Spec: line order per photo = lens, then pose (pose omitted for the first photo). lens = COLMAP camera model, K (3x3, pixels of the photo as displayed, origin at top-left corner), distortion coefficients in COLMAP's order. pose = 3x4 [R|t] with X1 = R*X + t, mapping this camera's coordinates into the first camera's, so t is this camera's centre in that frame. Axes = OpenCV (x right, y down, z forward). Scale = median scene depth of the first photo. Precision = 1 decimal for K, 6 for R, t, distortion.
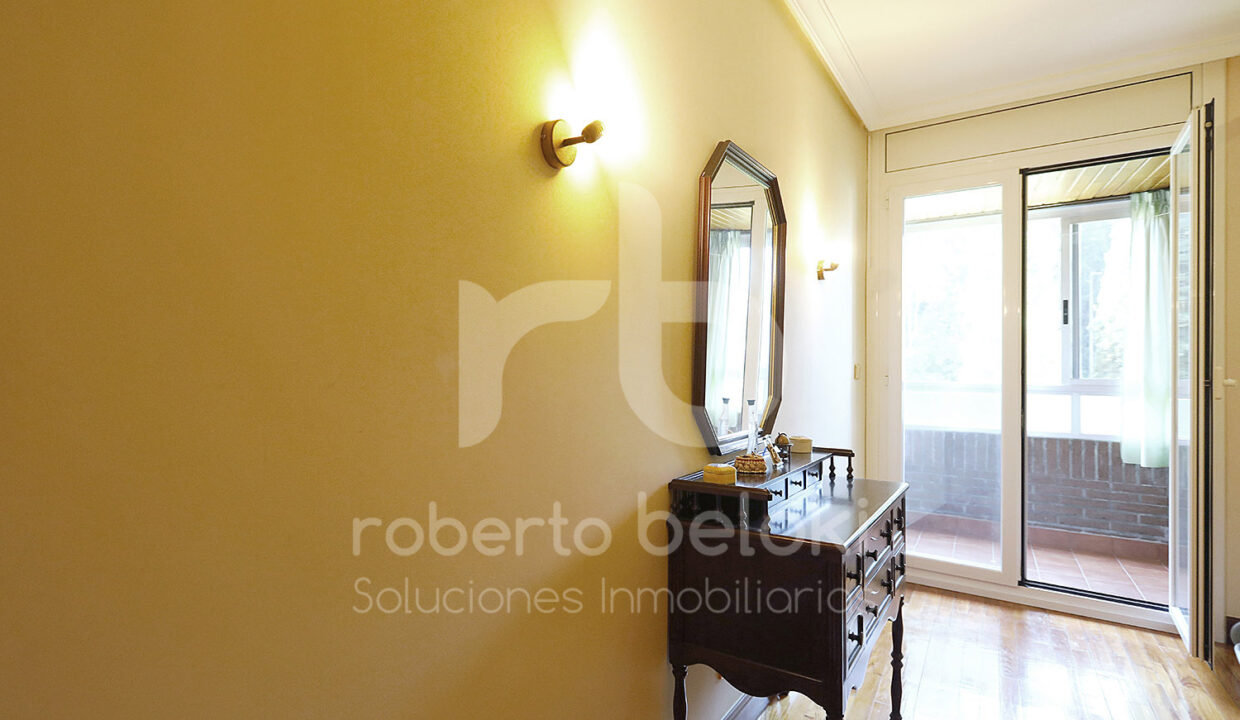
lens RADIAL K [[558.5, 0, 612.8], [0, 558.5, 361.1], [0, 0, 1]] dist [0.000378, 0.000149]
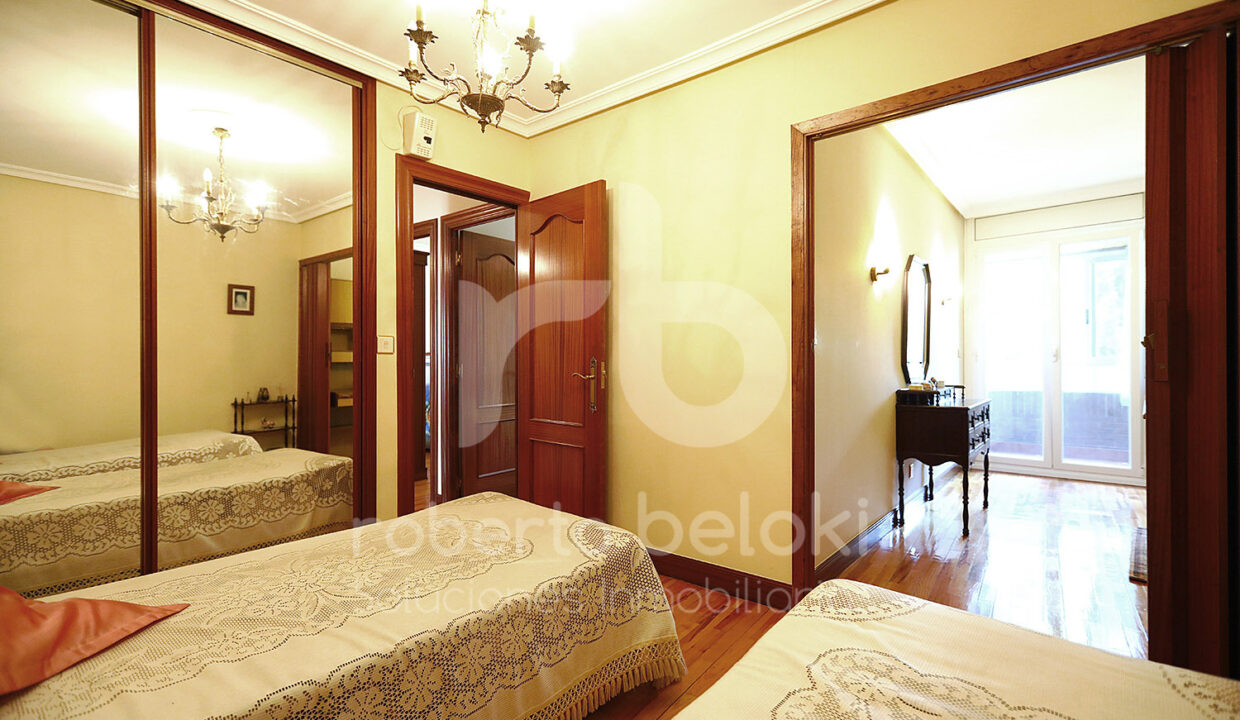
lens RADIAL K [[556.1, 0, 628.6], [0, 556.1, 358.1], [0, 0, 1]] dist [-0.003699, 0.002560]
pose [[0.996840, -0.007148, -0.079119, -0.709113], [0.007333, 0.999971, 0.002052, 0.037071], [0.079102, -0.002626, 0.996863, -1.276972]]
